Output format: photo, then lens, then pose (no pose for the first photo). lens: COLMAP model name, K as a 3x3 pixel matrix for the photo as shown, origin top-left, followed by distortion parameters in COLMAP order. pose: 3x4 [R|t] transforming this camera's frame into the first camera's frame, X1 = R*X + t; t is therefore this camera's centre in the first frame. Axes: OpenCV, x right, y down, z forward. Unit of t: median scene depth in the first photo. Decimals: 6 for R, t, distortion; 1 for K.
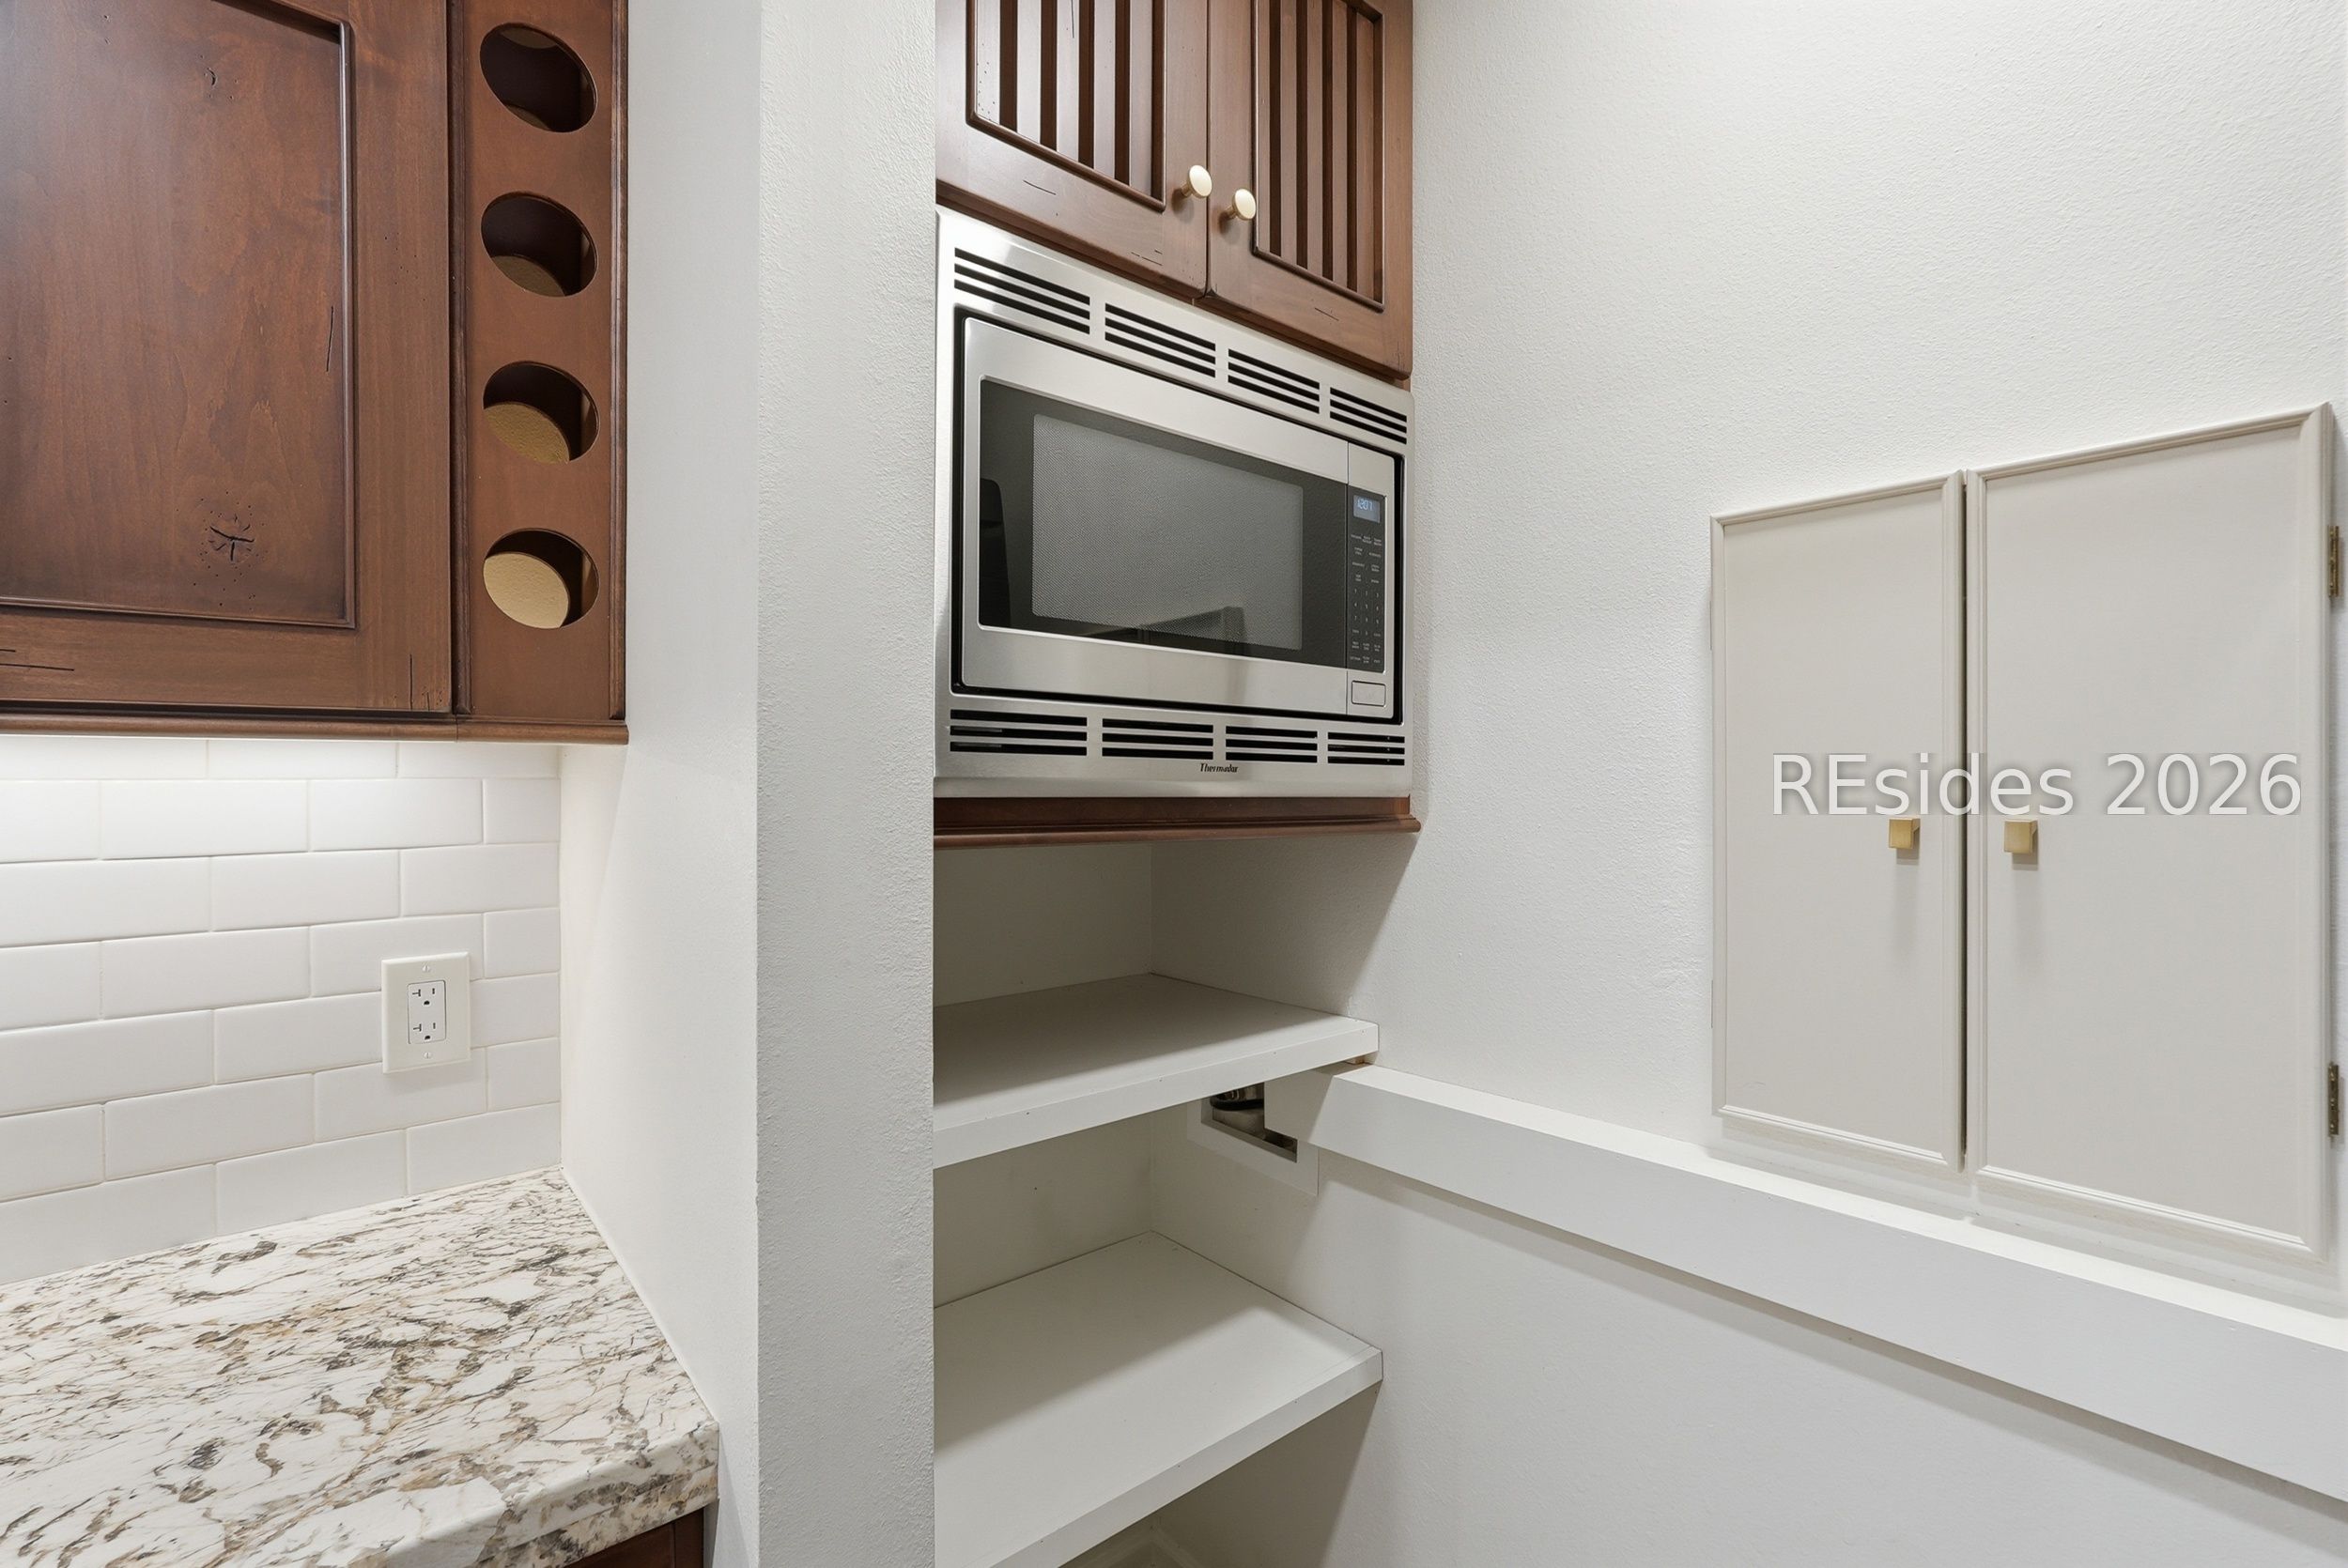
lens RADIAL K [[1049.8, 0, 1169.3], [0, 1049.8, 778.5], [0, 0, 1]] dist [-0.010513, 0.007840]
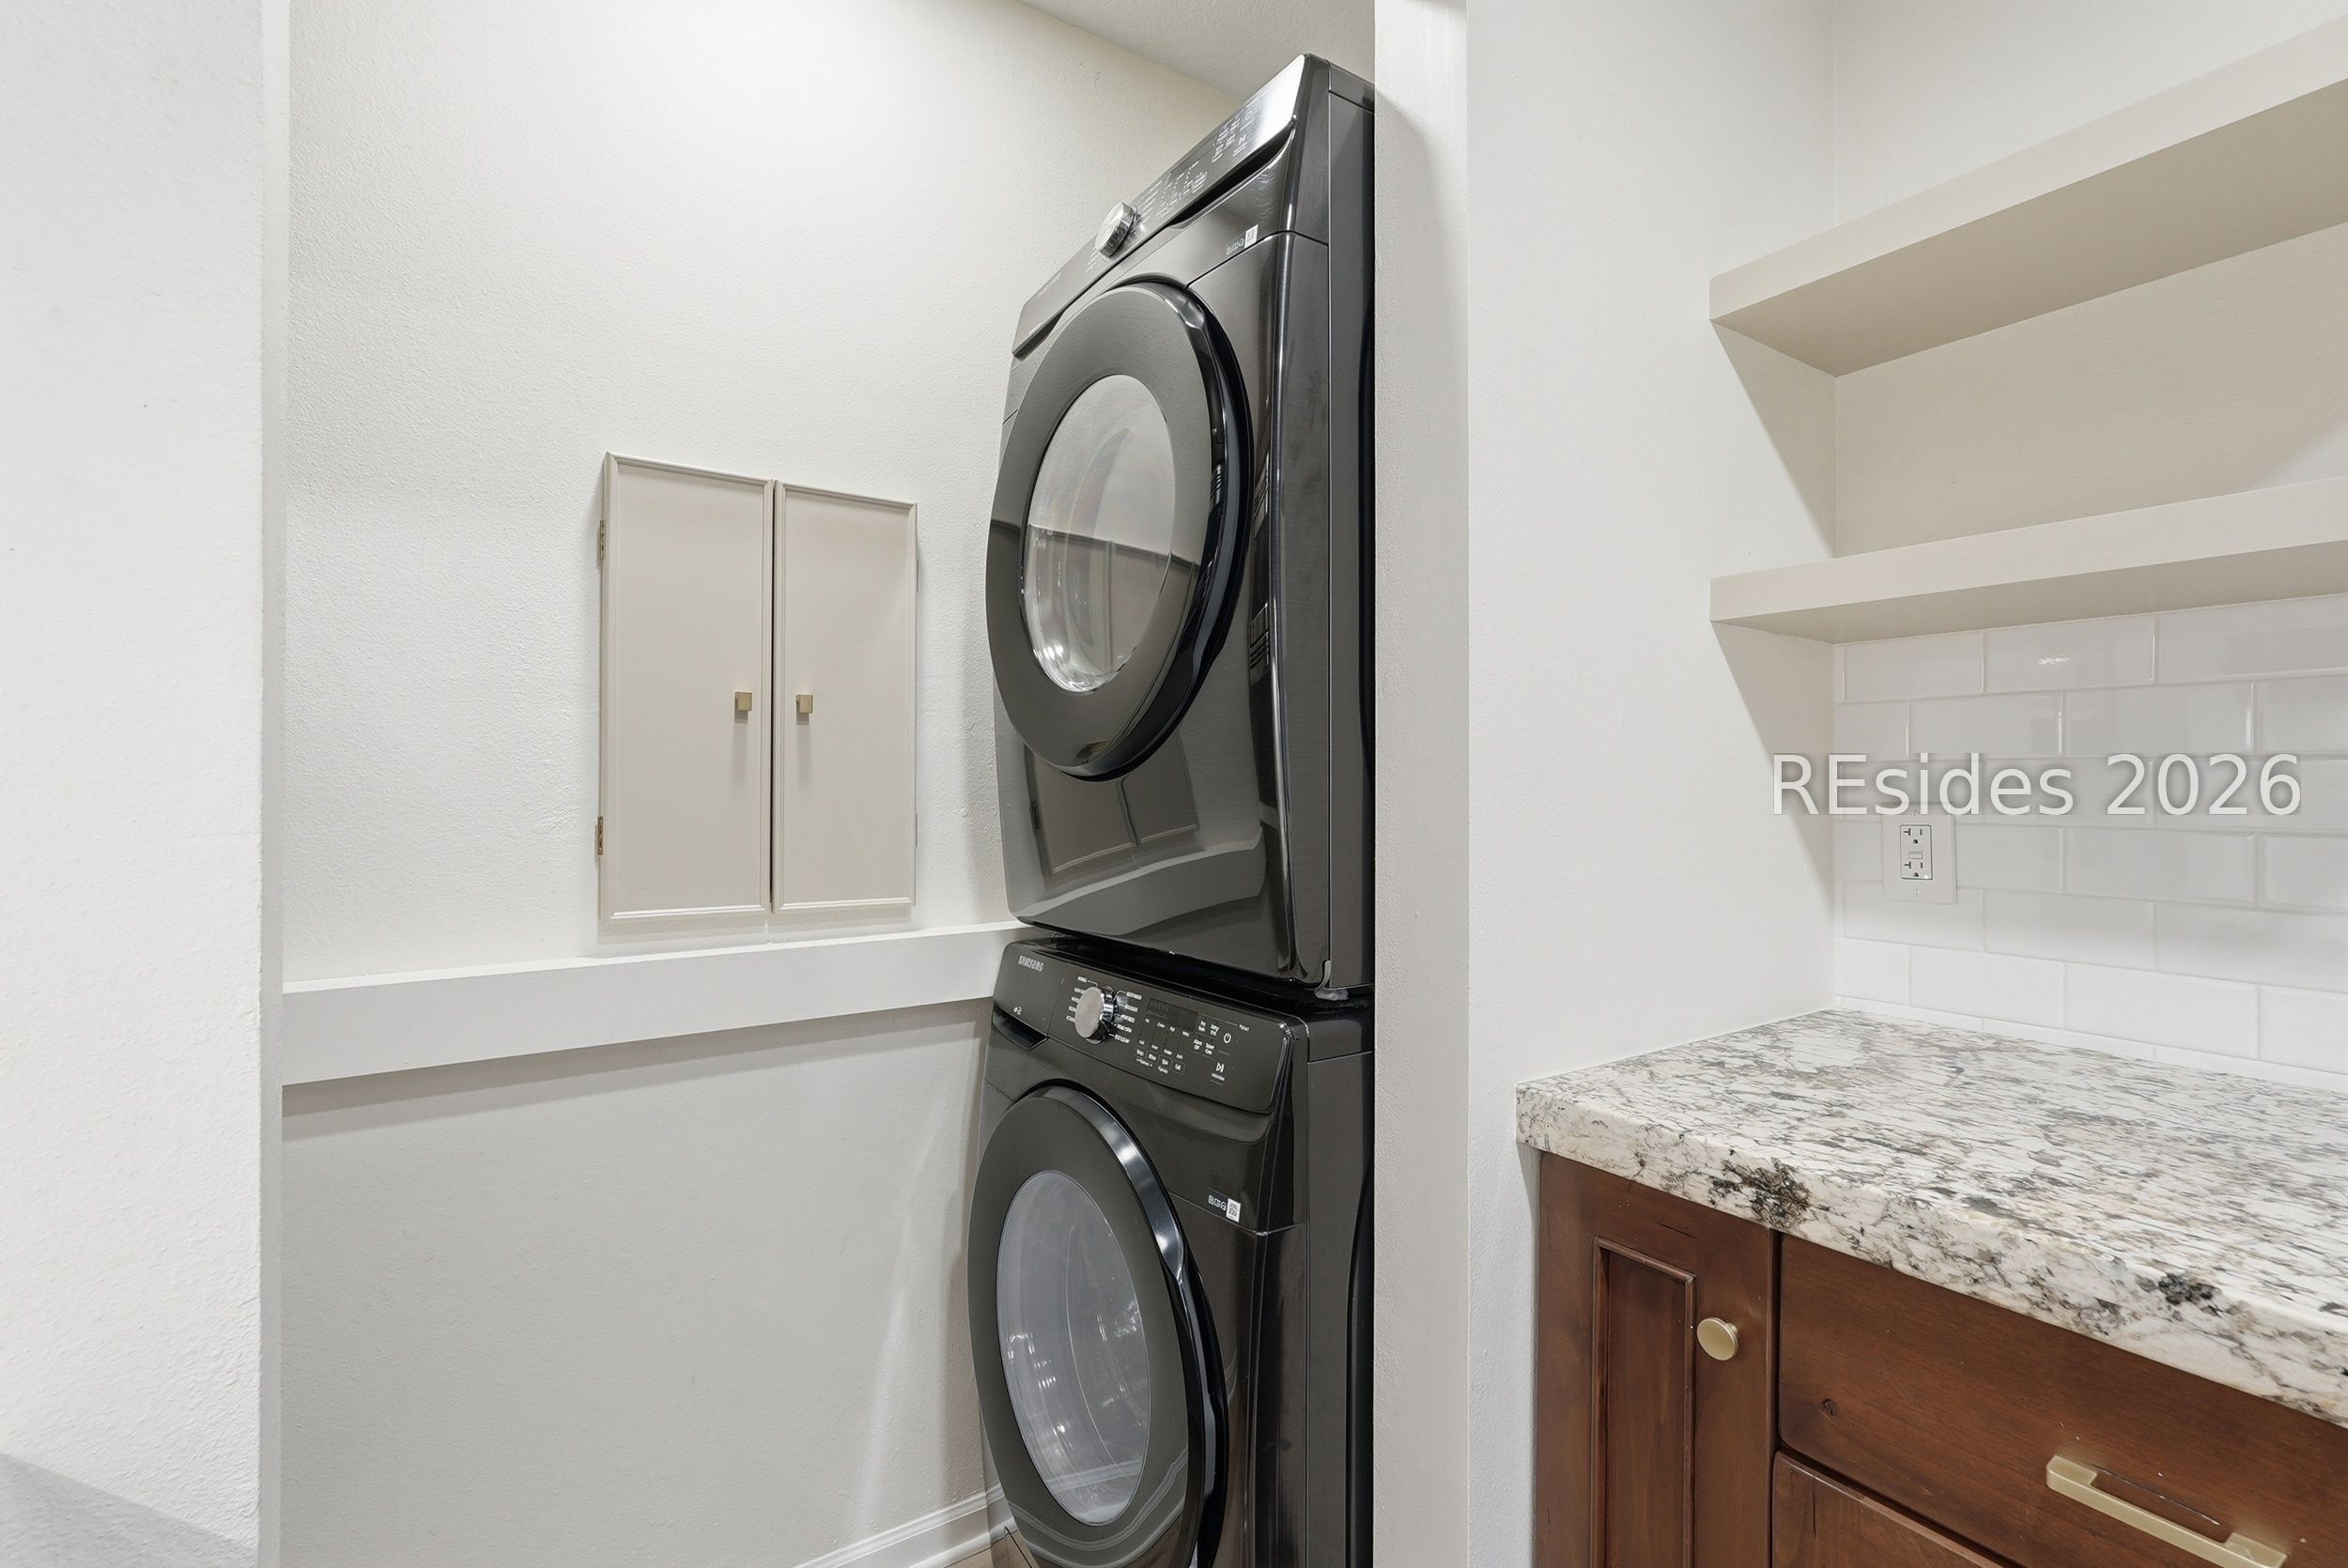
lens RADIAL K [[1049.8, 0, 1173.7], [0, 1049.8, 791.5], [0, 0, 1]] dist [-0.010513, 0.007840]
pose [[0.106996, 0.007472, 0.994231, -0.771324], [-0.005659, 0.999960, -0.006906, 0.193132], [-0.994243, -0.004887, 0.107034, 0.206284]]
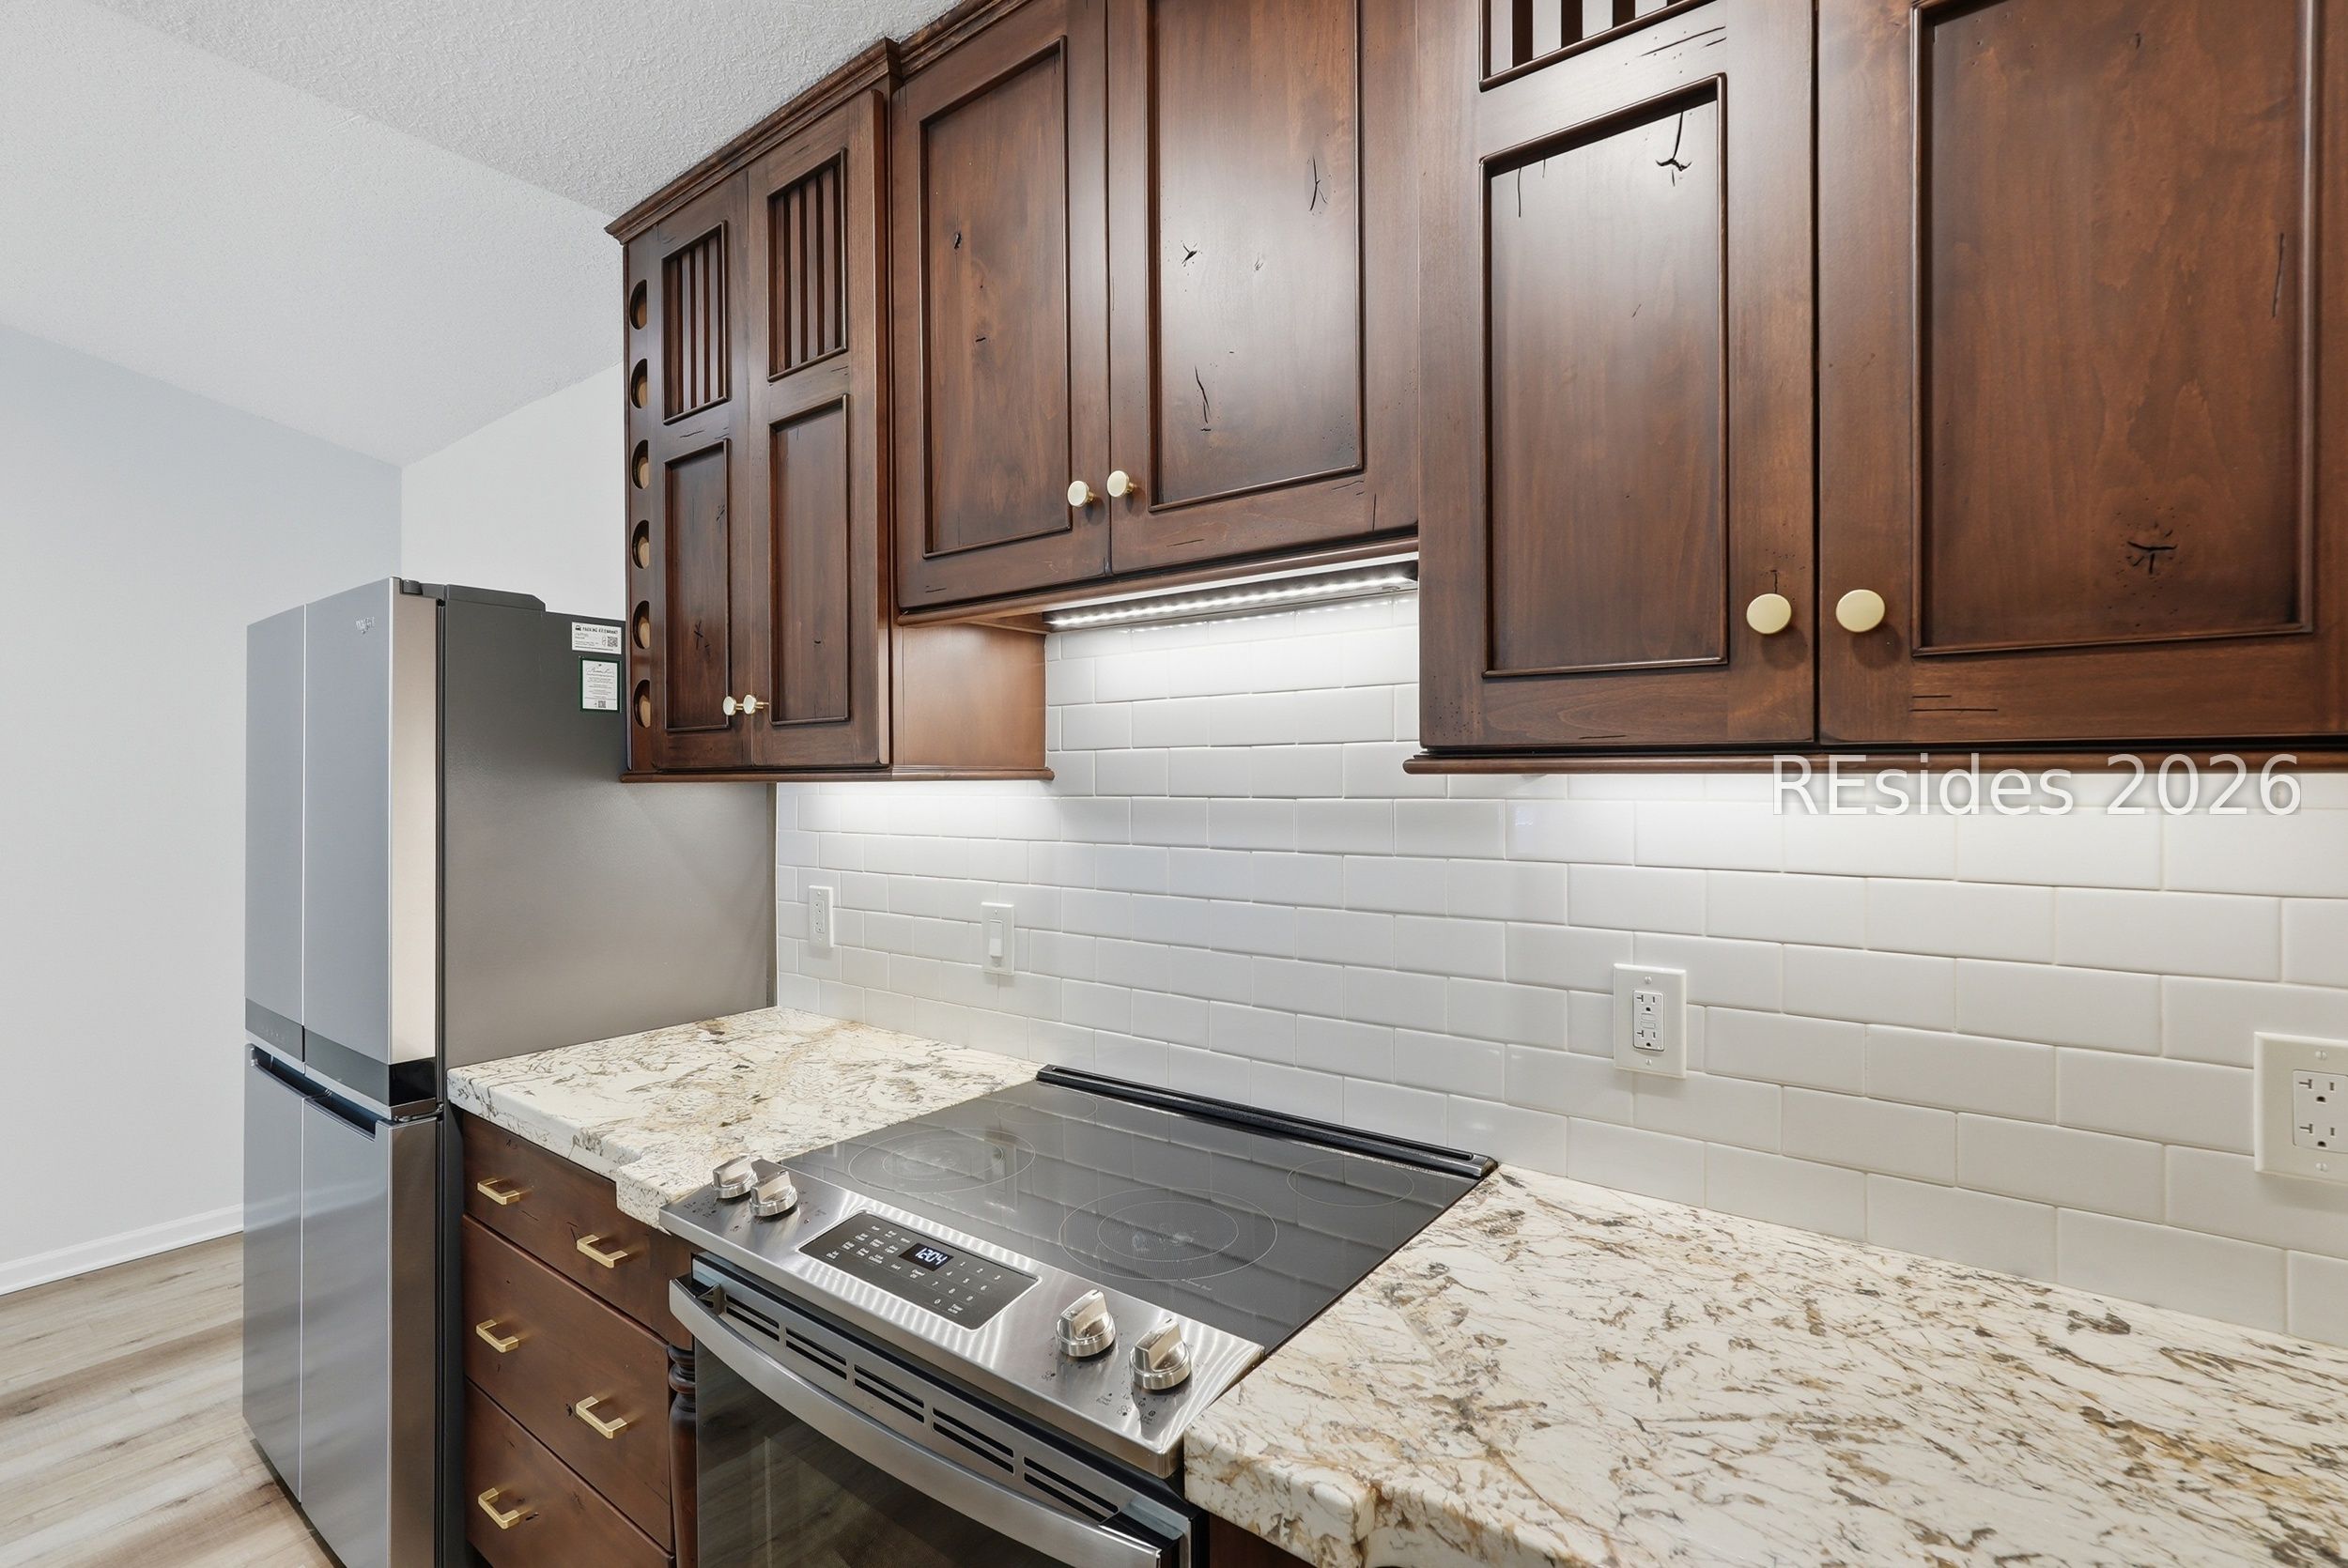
lens RADIAL K [[1049.8, 0, 1189.3], [0, 1049.8, 780.6], [0, 0, 1]] dist [-0.010513, 0.007840]
pose [[0.238740, 0.003405, -0.971078, -0.193278], [-0.001967, 0.999993, 0.003023, -0.029076], [0.971082, 0.001188, 0.238745, -0.002956]]
